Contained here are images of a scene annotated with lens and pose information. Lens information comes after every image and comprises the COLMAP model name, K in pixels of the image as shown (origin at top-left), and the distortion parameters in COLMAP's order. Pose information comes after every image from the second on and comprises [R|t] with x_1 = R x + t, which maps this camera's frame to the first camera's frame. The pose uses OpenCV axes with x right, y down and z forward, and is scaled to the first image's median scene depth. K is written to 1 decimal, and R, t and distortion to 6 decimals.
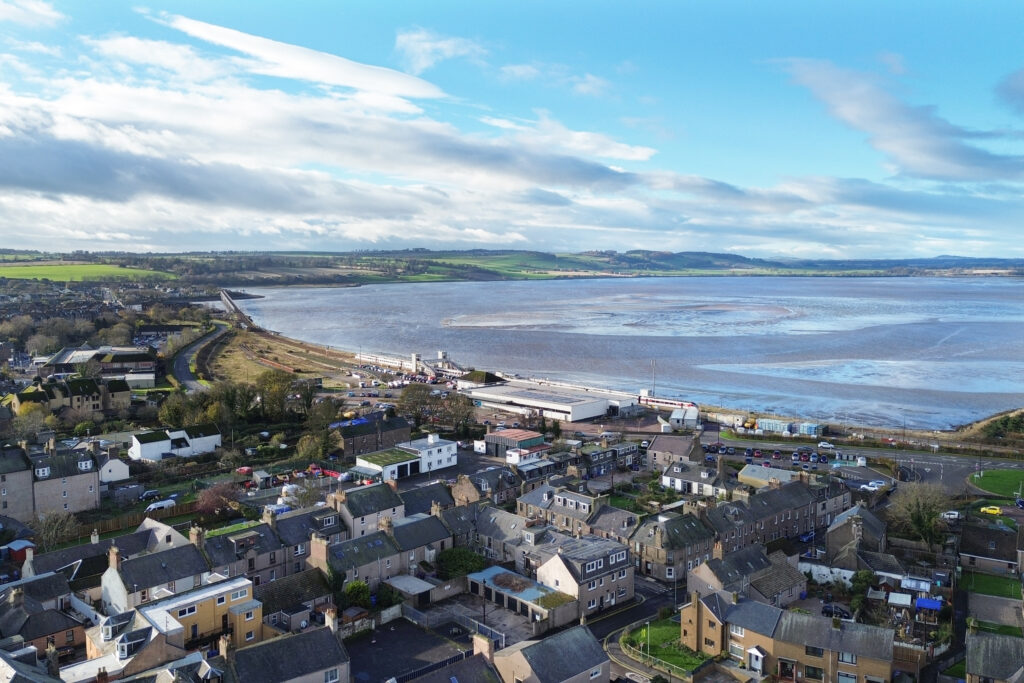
lens RADIAL K [[827.6, 0, 515.5], [0, 827.6, 355.0], [0, 0, 1]] dist [0.036300, -0.005202]
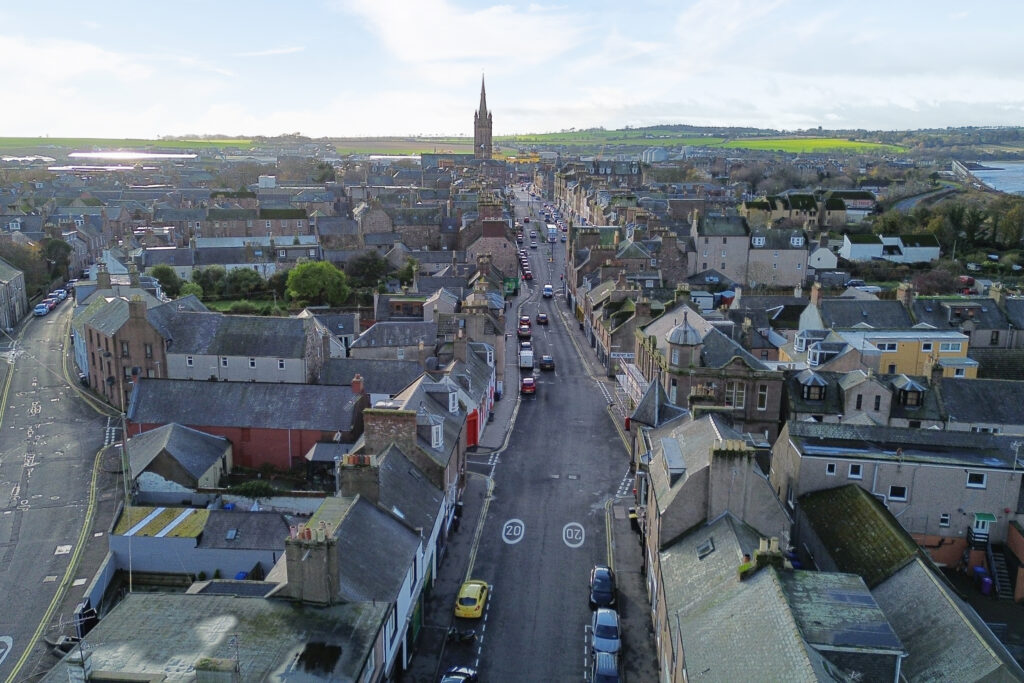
lens RADIAL K [[827.6, 0, 515.5], [0, 827.6, 355.0], [0, 0, 1]] dist [0.036300, -0.005202]
pose [[0.689370, 0.175836, -0.702745, -0.024347], [-0.071665, 0.981889, 0.175381, 0.107943], [0.720856, -0.070540, 0.689486, 0.061598]]
